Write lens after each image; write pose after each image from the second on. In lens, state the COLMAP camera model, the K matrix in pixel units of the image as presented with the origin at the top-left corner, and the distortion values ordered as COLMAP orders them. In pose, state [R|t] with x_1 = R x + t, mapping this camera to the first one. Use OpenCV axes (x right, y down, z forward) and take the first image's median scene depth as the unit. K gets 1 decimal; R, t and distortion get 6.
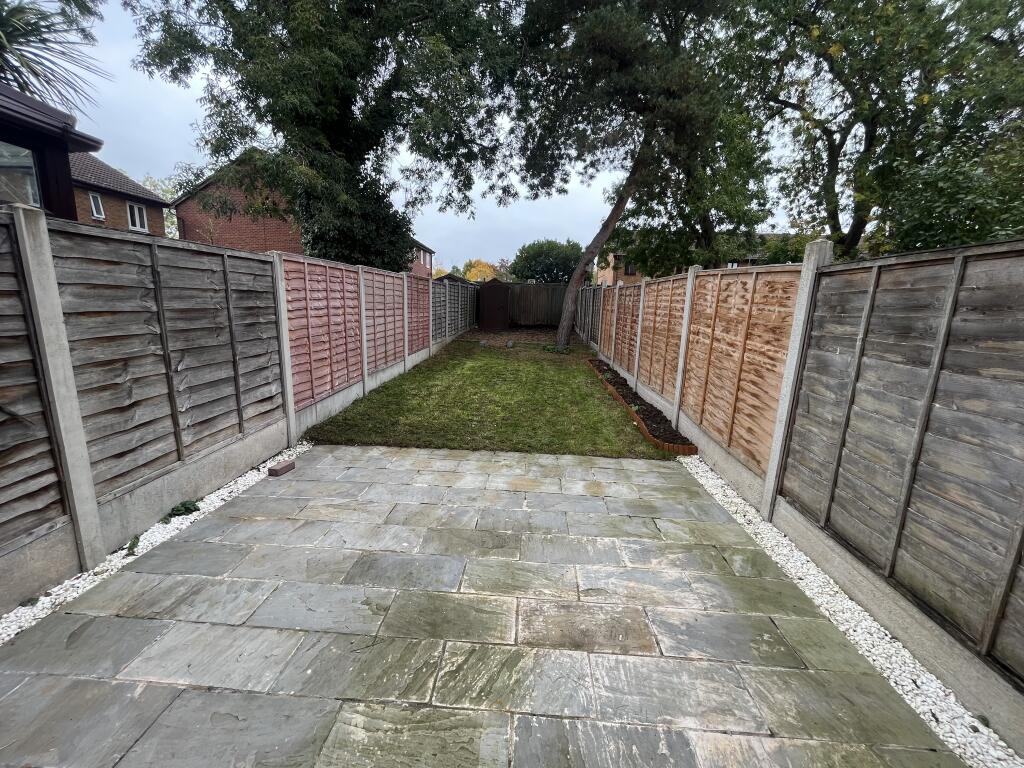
lens RADIAL K [[412.9, 0, 512.0], [0, 412.9, 384.0], [0, 0, 1]] dist [-0.003780, -0.000422]
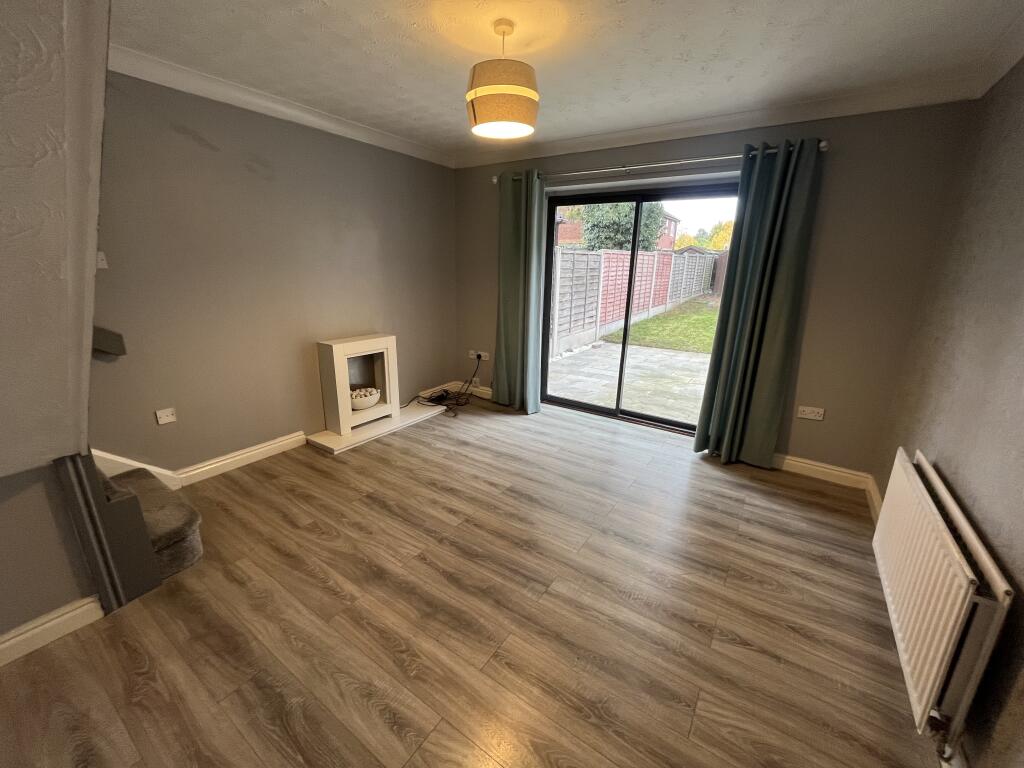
lens RADIAL K [[412.9, 0, 512.0], [0, 412.9, 384.0], [0, 0, 1]] dist [-0.003780, -0.000422]
pose [[0.856256, 0.126472, -0.500830, 0.172341], [-0.088541, 0.991149, 0.098914, 0.174459], [0.508907, -0.040352, 0.859875, -0.955025]]
